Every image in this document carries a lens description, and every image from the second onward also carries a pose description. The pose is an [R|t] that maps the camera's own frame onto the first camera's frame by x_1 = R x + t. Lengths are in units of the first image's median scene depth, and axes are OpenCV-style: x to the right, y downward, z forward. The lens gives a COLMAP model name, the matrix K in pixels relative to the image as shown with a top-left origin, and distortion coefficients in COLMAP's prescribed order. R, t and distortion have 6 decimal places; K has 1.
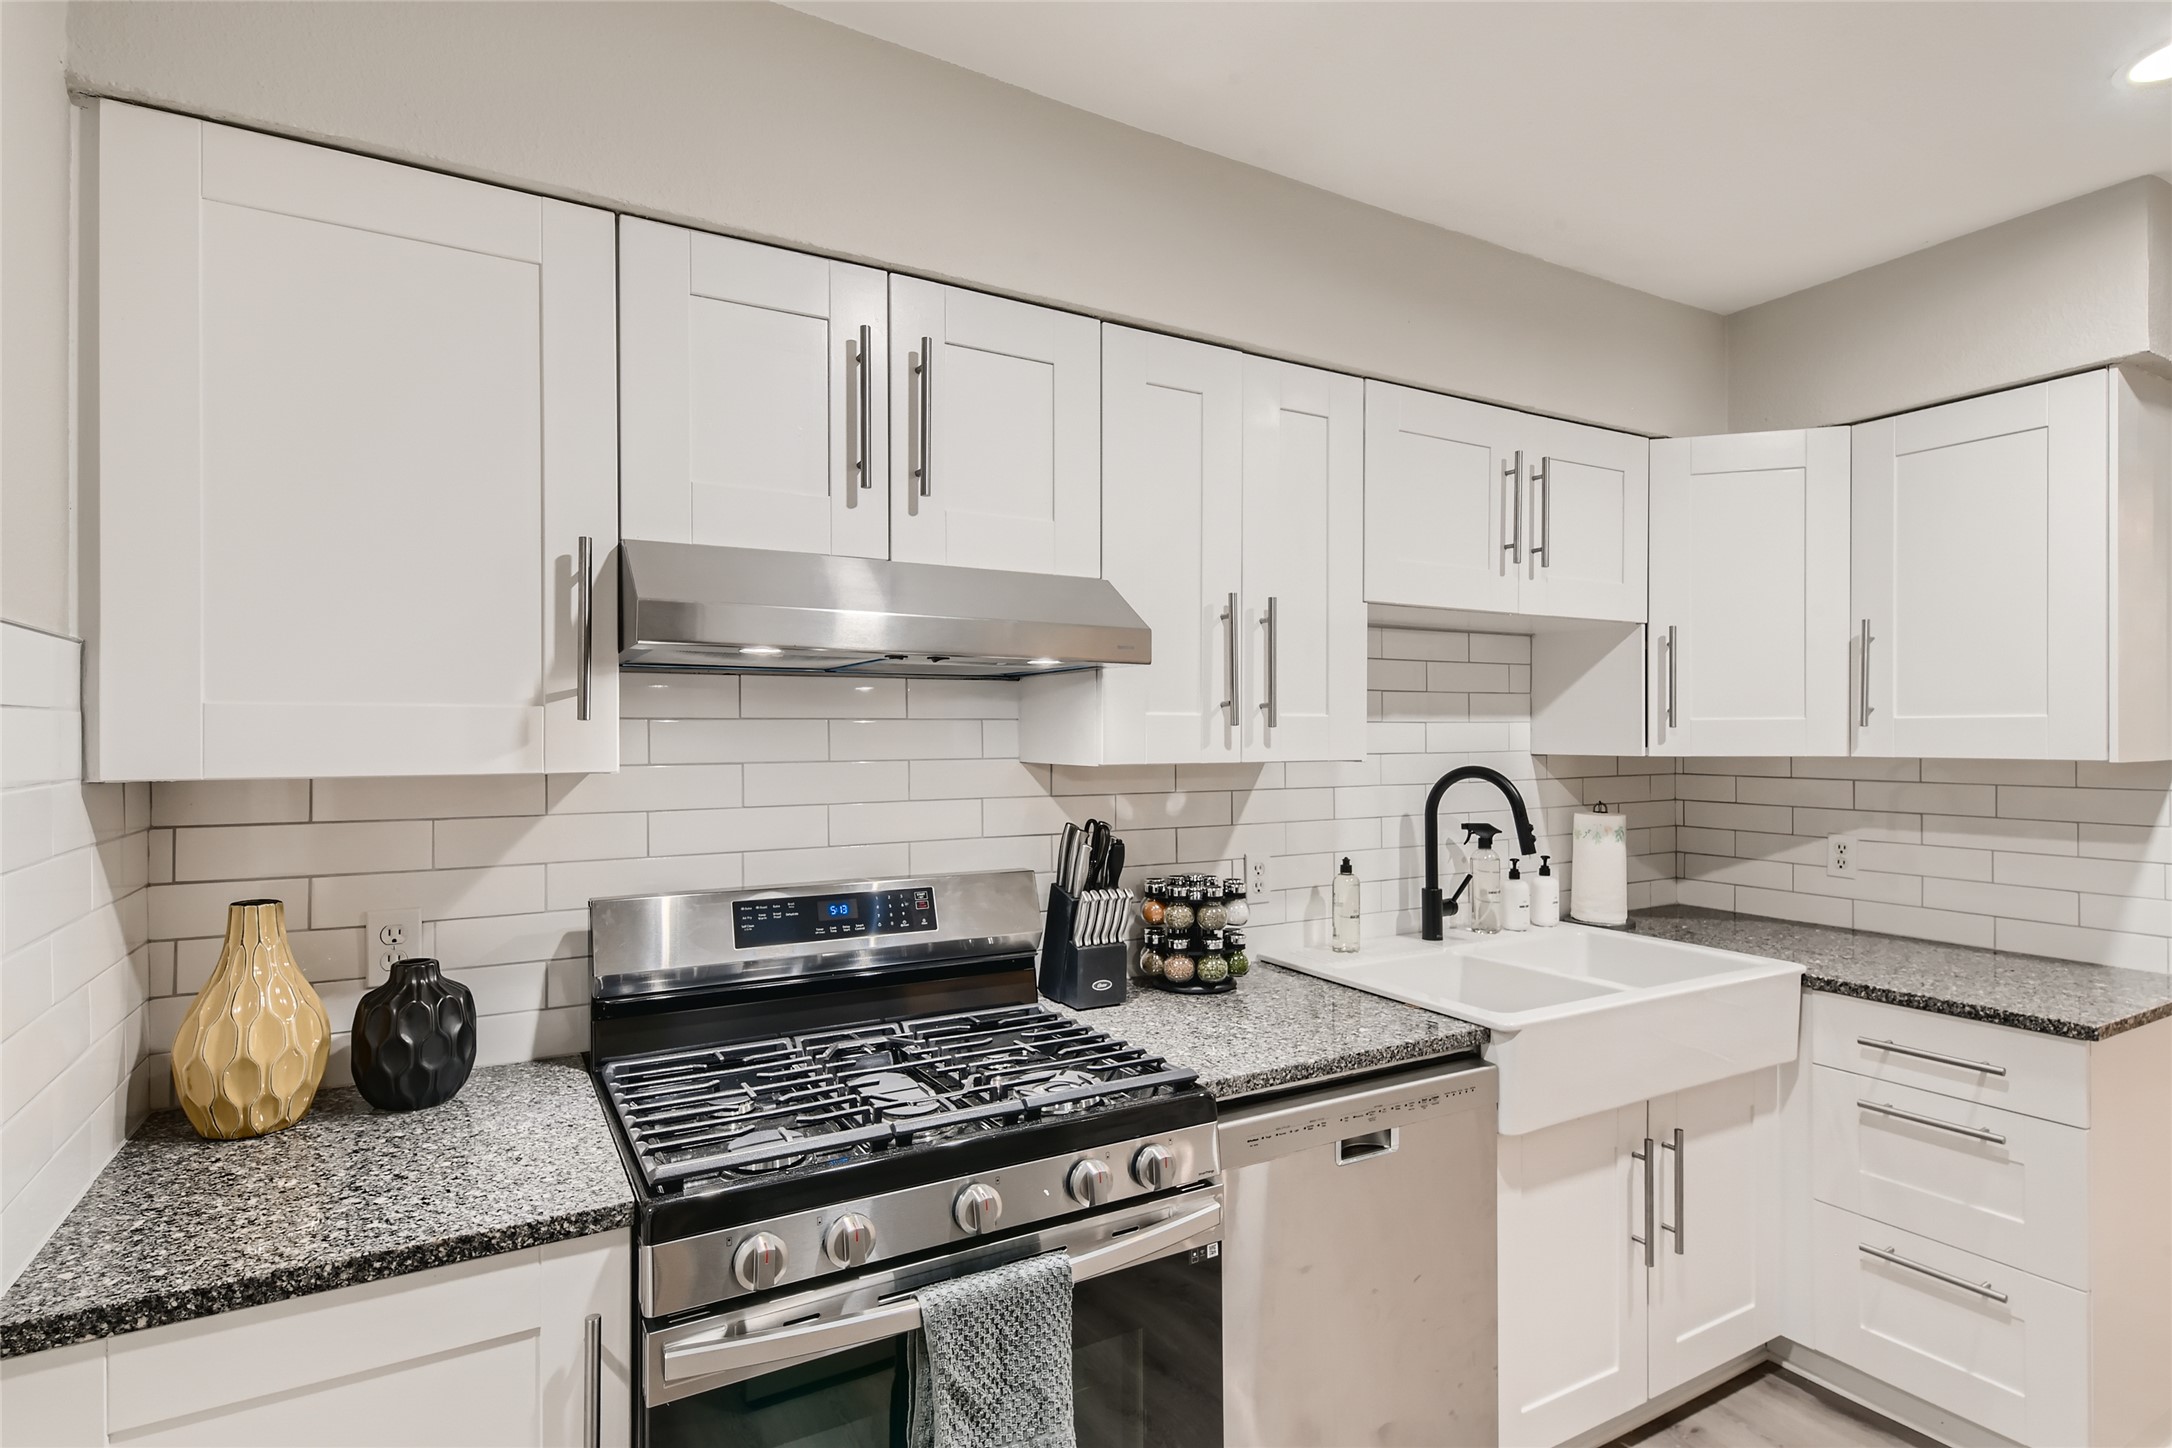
lens RADIAL K [[1112.0, 0, 1136.0], [0, 1112.0, 736.2], [0, 0, 1]] dist [0.025254, -0.003378]
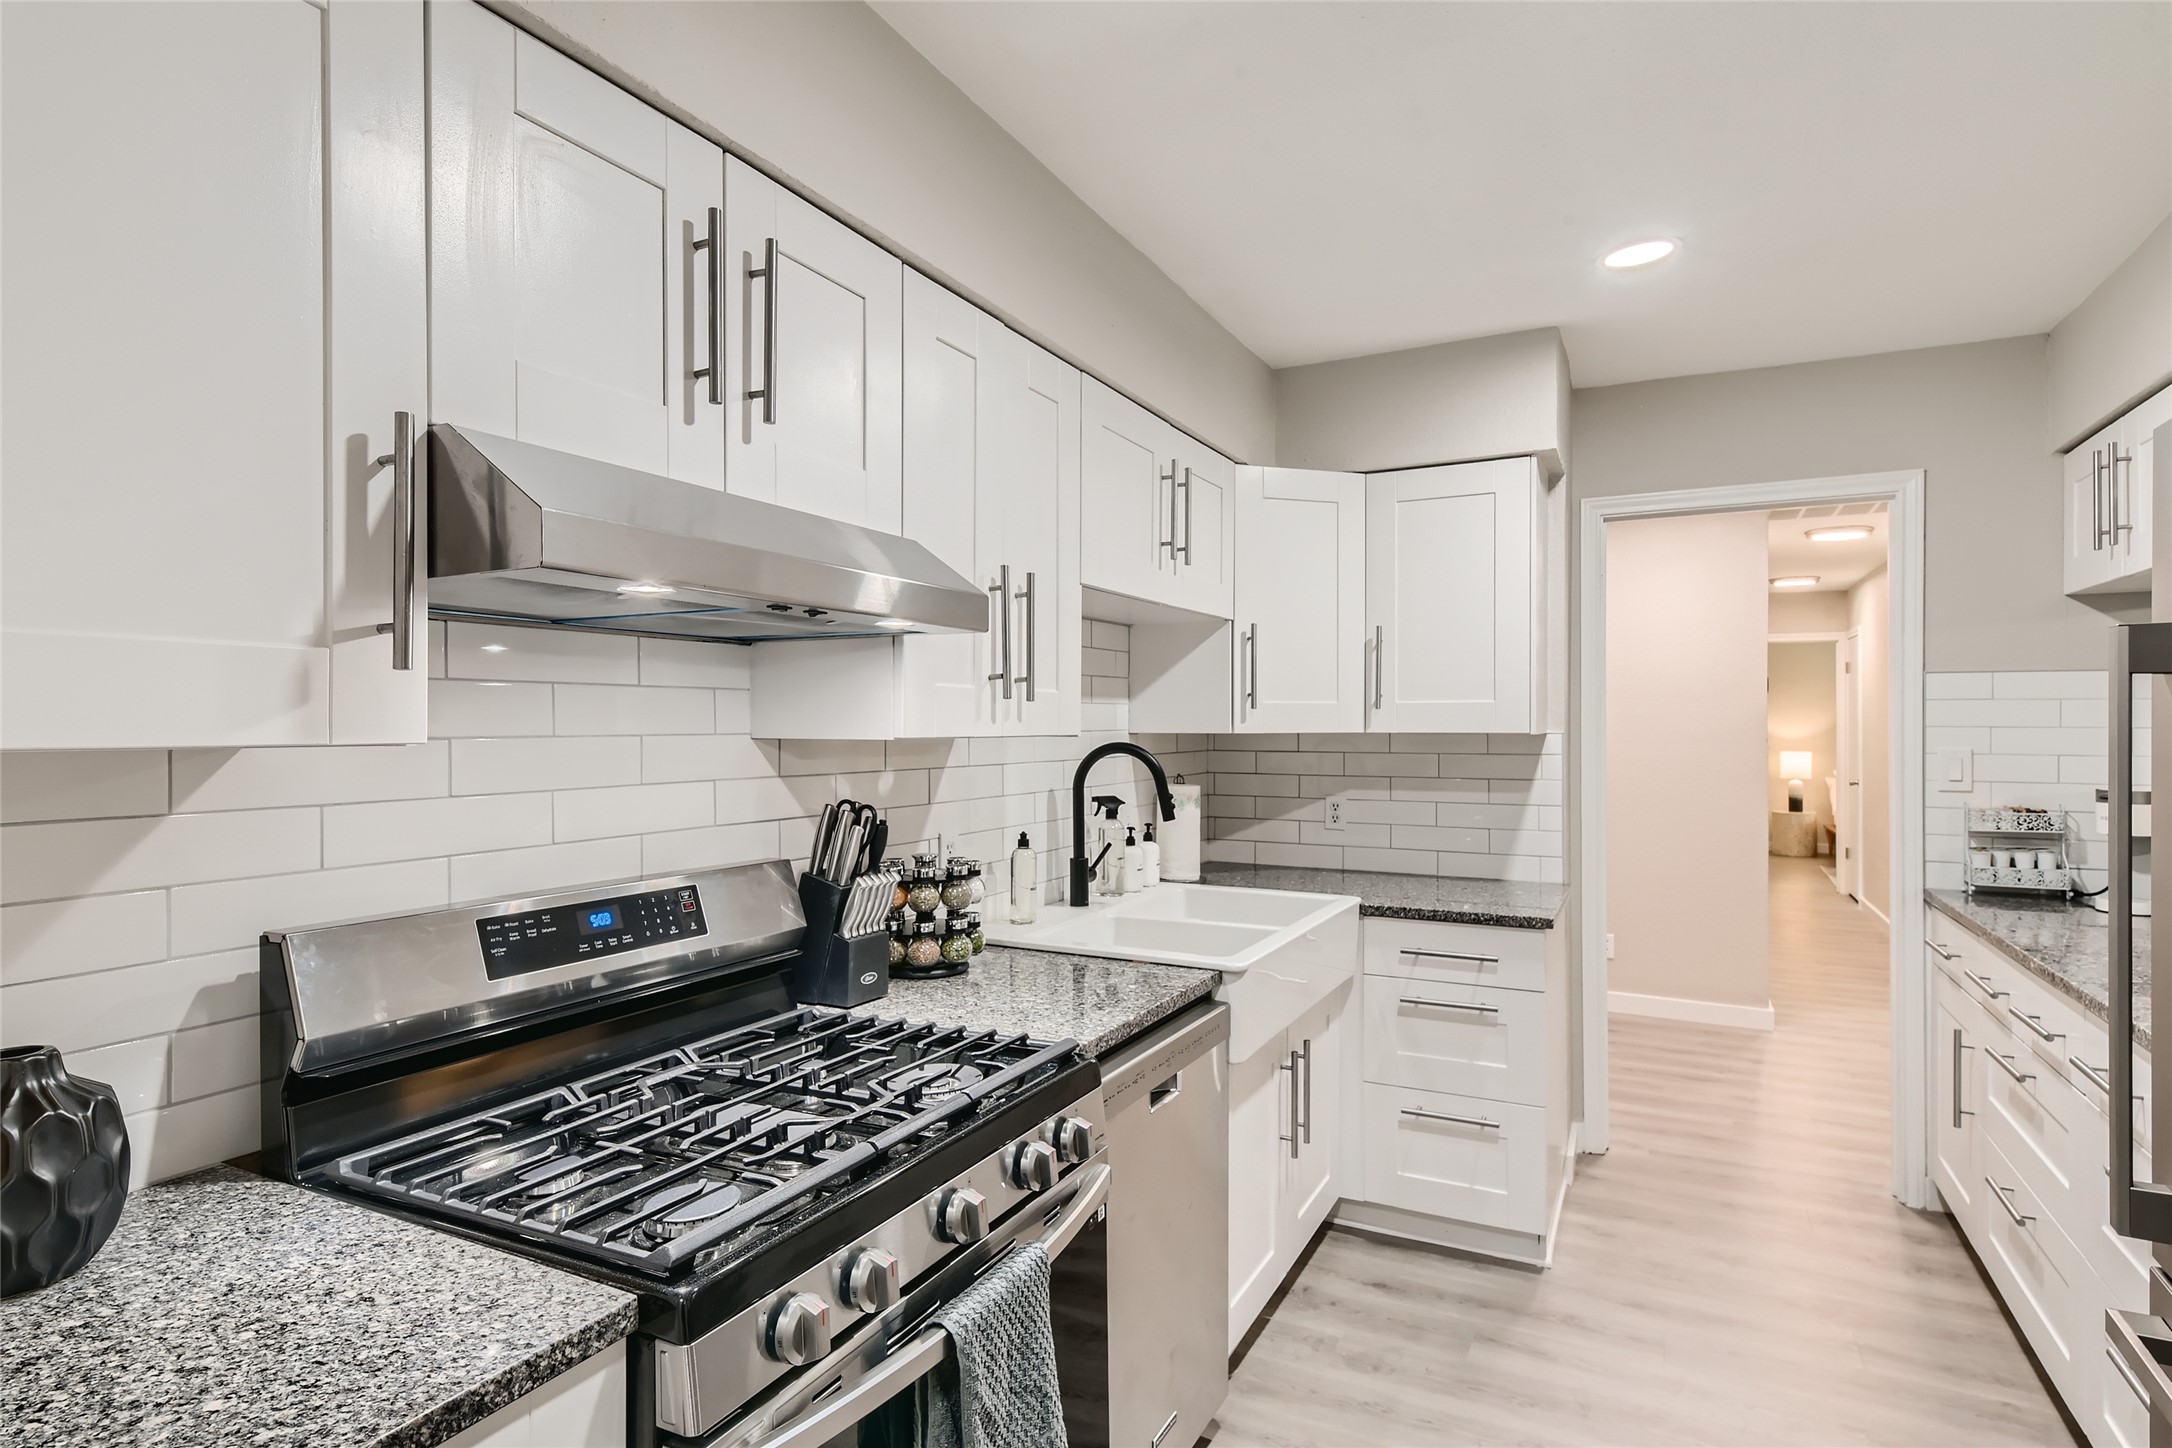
lens RADIAL K [[1112.0, 0, 1129.8], [0, 1112.0, 722.5], [0, 0, 1]] dist [0.025254, -0.003378]
pose [[0.839557, 0.002287, 0.543267, -0.353918], [0.000599, 0.999987, -0.005136, 0.016587], [-0.543271, 0.004637, 0.839544, 0.105882]]
